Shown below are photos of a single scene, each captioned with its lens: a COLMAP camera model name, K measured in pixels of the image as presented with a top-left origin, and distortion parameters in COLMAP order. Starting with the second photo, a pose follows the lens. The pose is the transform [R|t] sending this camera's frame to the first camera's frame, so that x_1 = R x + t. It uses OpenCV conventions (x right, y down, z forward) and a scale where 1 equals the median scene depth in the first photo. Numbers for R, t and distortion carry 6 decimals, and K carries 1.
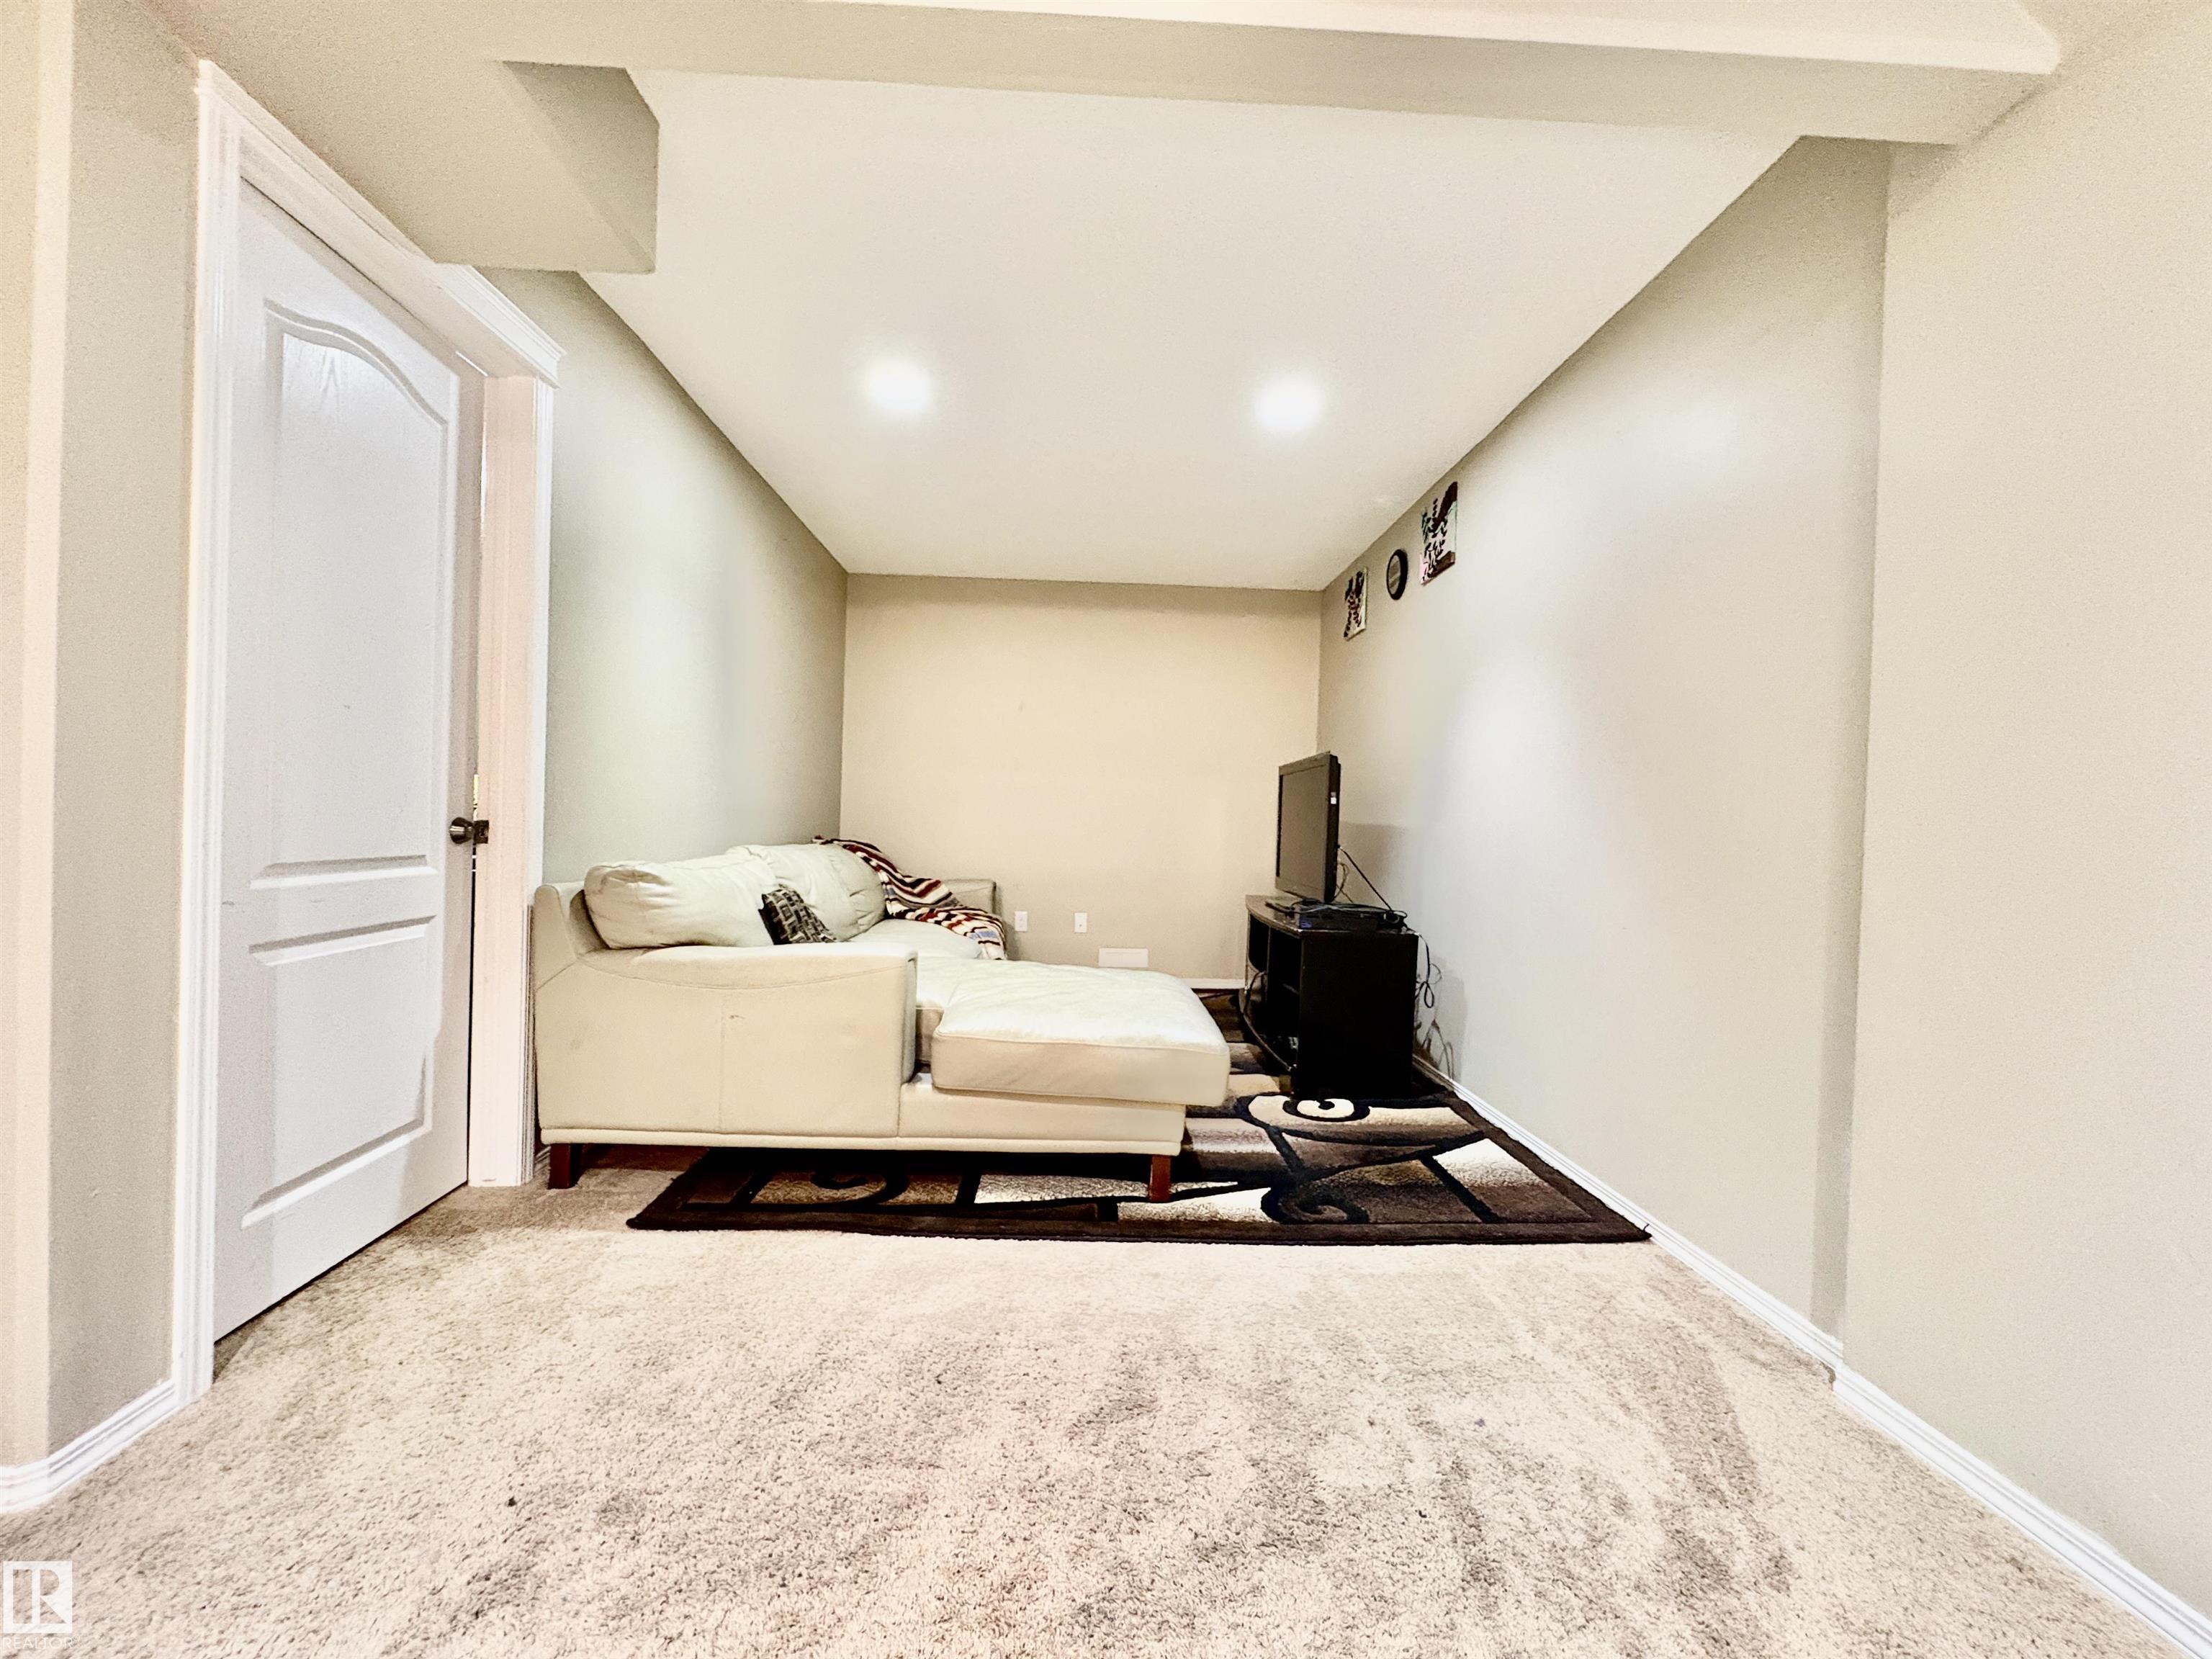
lens RADIAL K [[879.0, 0, 1108.0], [0, 879.0, 831.0], [0, 0, 1]] dist [0.001081, 0.000018]
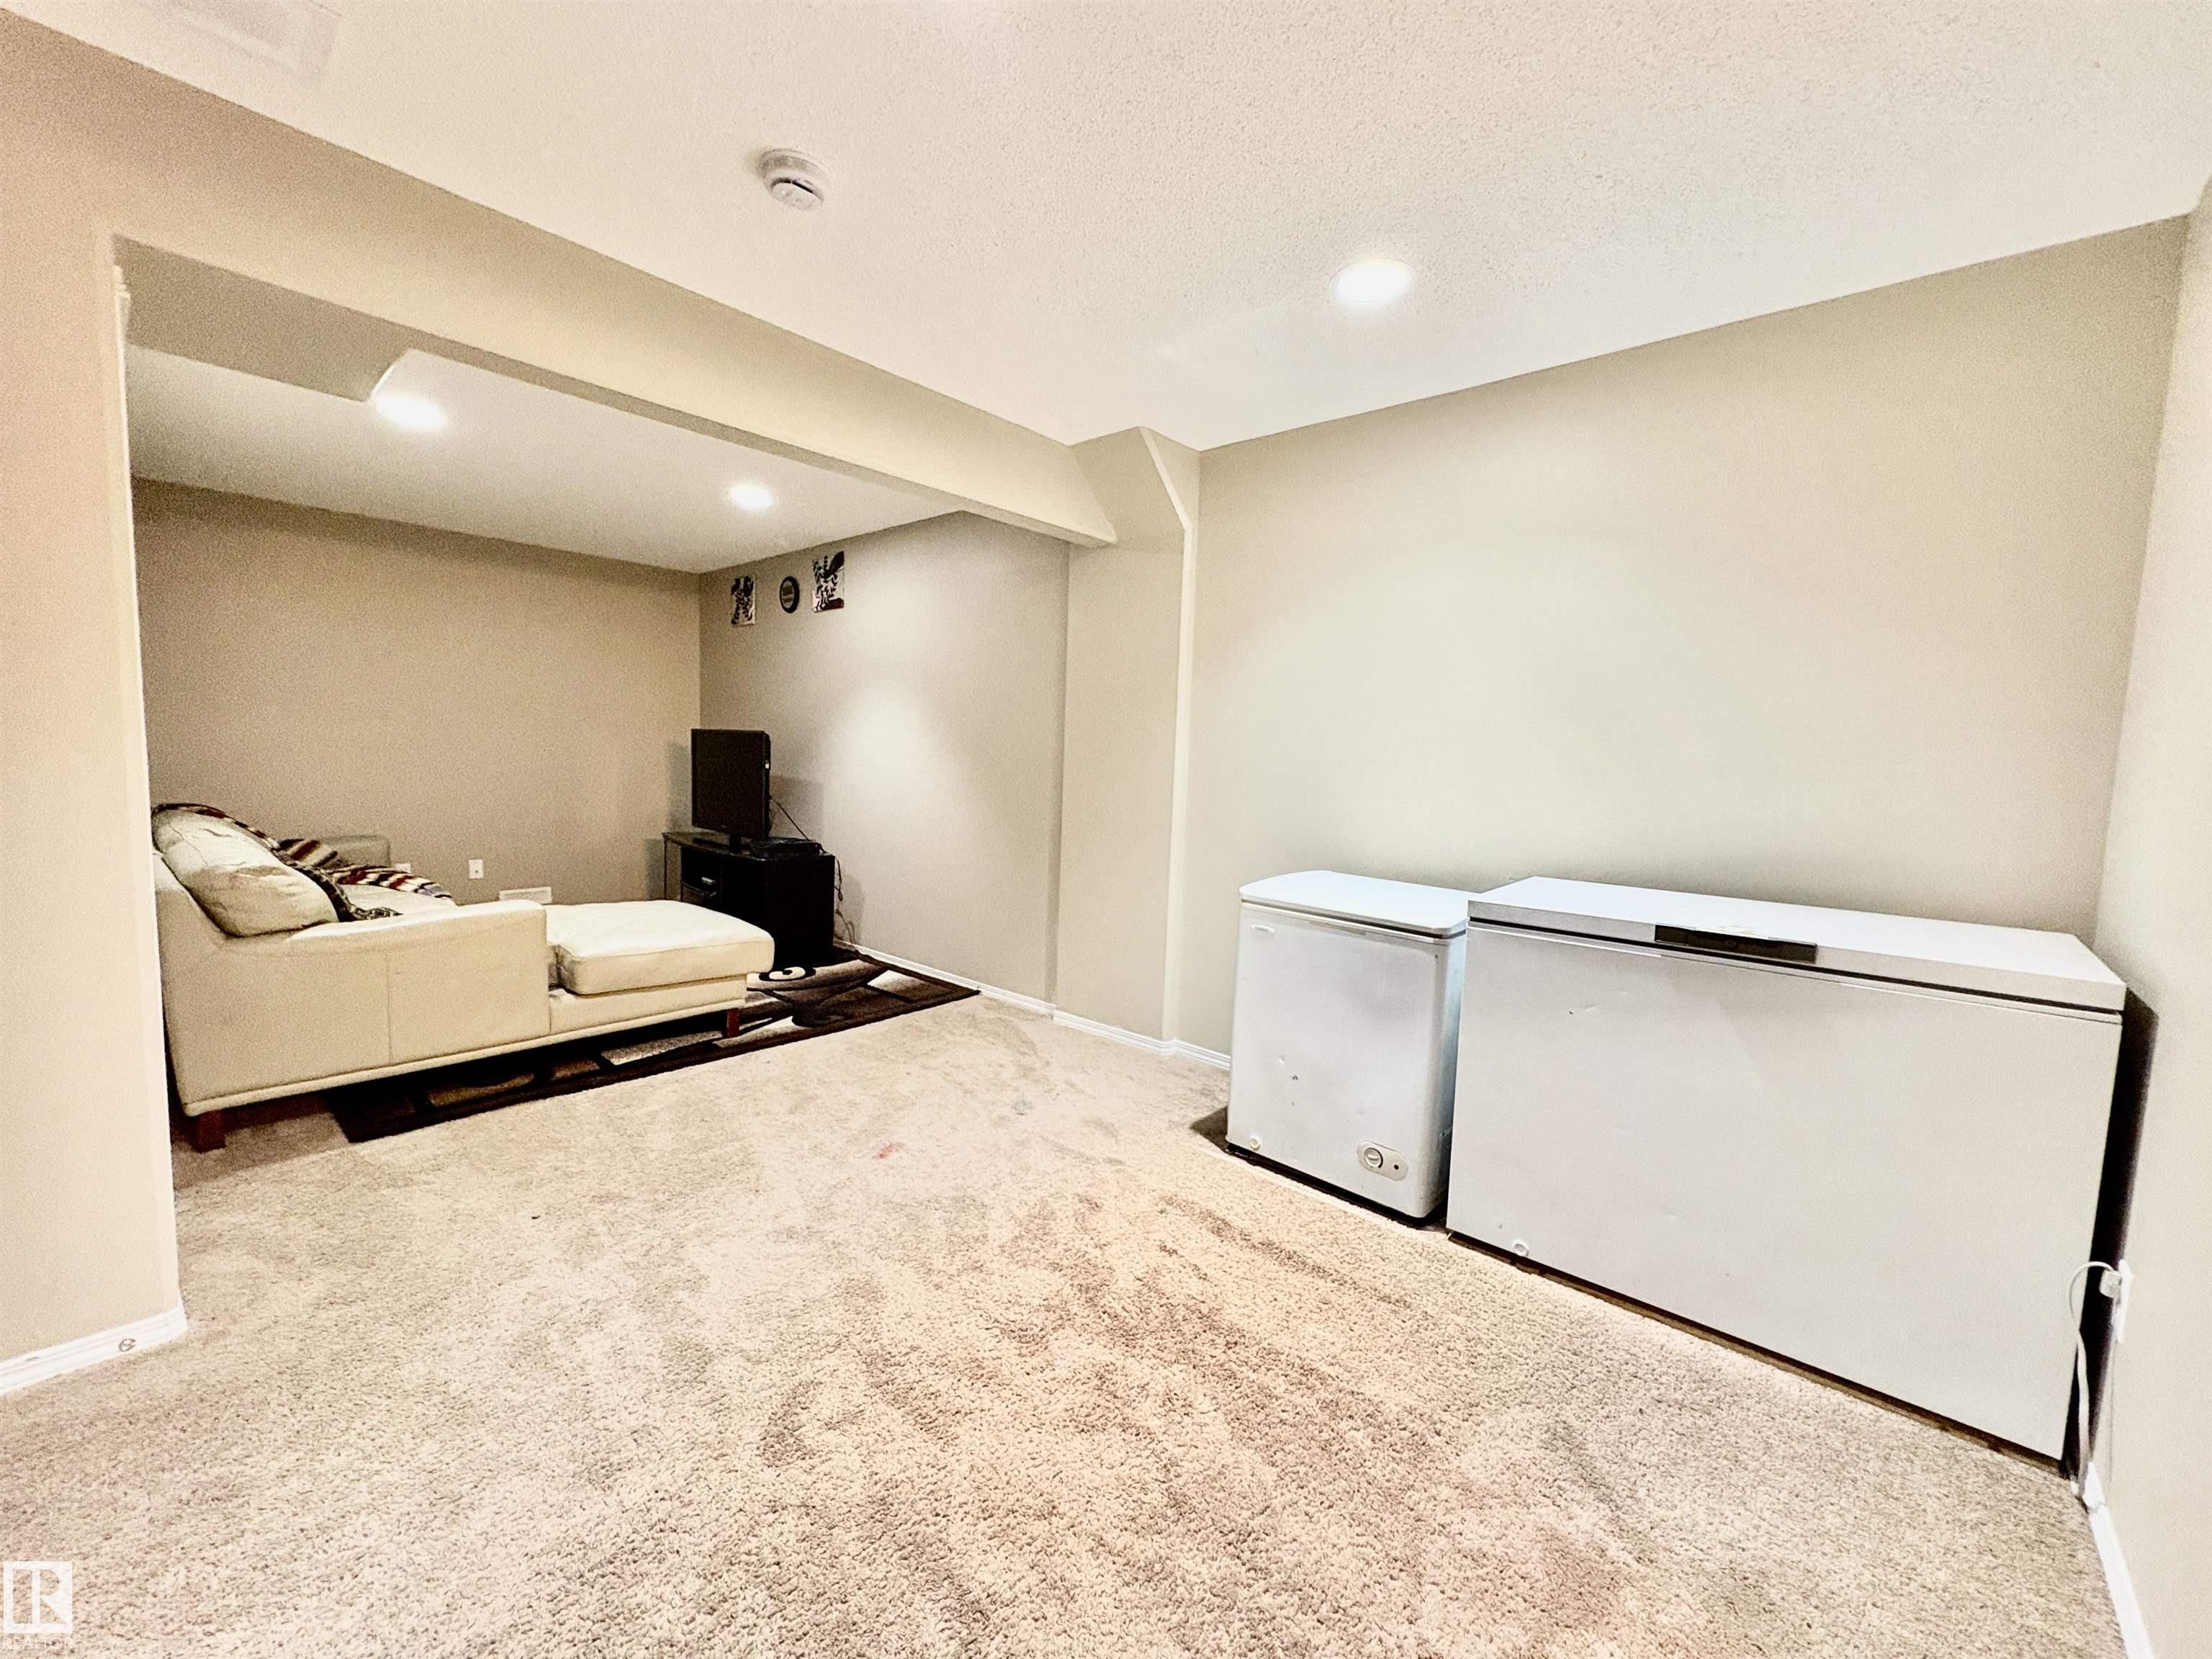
lens RADIAL K [[879.0, 0, 1099.2], [0, 879.0, 827.1], [0, 0, 1]] dist [0.001081, 0.000018]
pose [[0.693346, -0.068072, 0.717383, -0.607254], [-0.007674, 0.994774, 0.101810, -0.130926], [-0.720564, -0.076095, 0.689200, -0.566208]]
